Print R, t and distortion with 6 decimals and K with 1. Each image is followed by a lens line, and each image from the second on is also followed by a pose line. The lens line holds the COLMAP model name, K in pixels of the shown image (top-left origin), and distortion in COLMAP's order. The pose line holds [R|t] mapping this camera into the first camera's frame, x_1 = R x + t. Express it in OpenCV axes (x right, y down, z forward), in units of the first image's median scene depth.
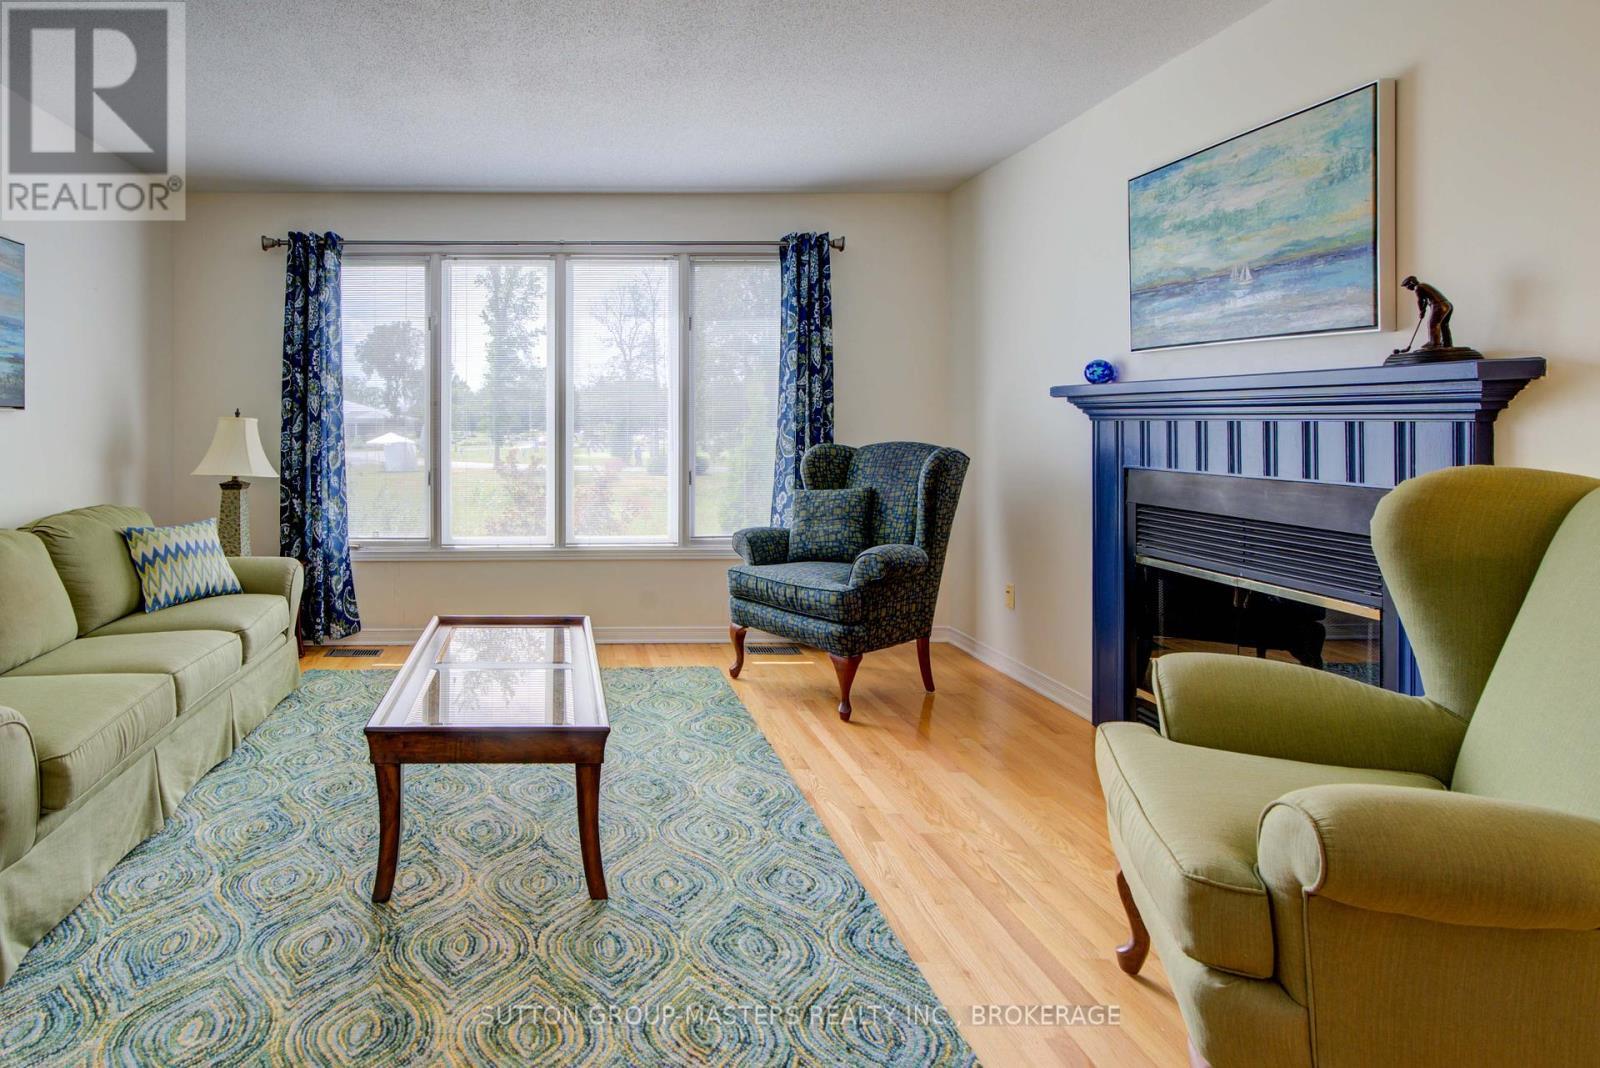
lens RADIAL K [[853.0, 0, 570.1], [0, 853.0, 416.0], [0, 0, 1]] dist [0.000042, 0.000970]
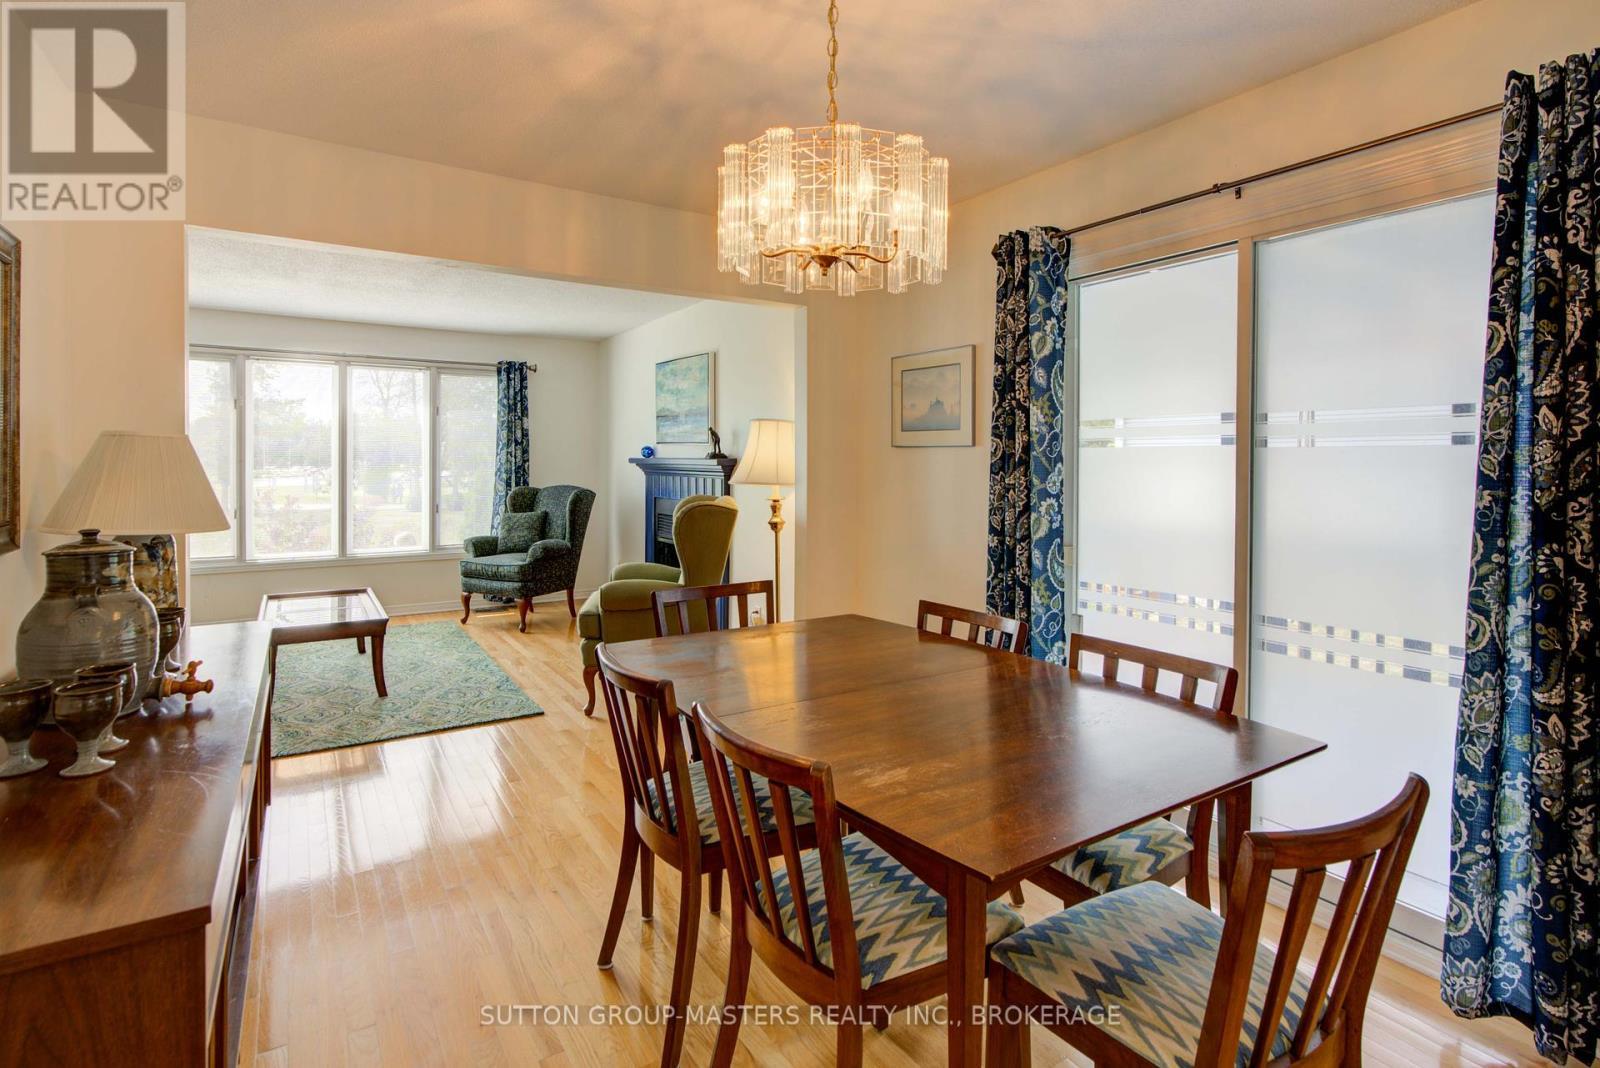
lens RADIAL K [[779.9, 0, 796.5], [0, 779.9, 469.2], [0, 0, 1]] dist [0.001463, 0.000449]
pose [[0.850608, -0.001014, 0.525800, -0.063337], [-0.009637, 0.999800, 0.017518, -0.038377], [-0.525713, -0.019968, 0.850428, -0.685484]]
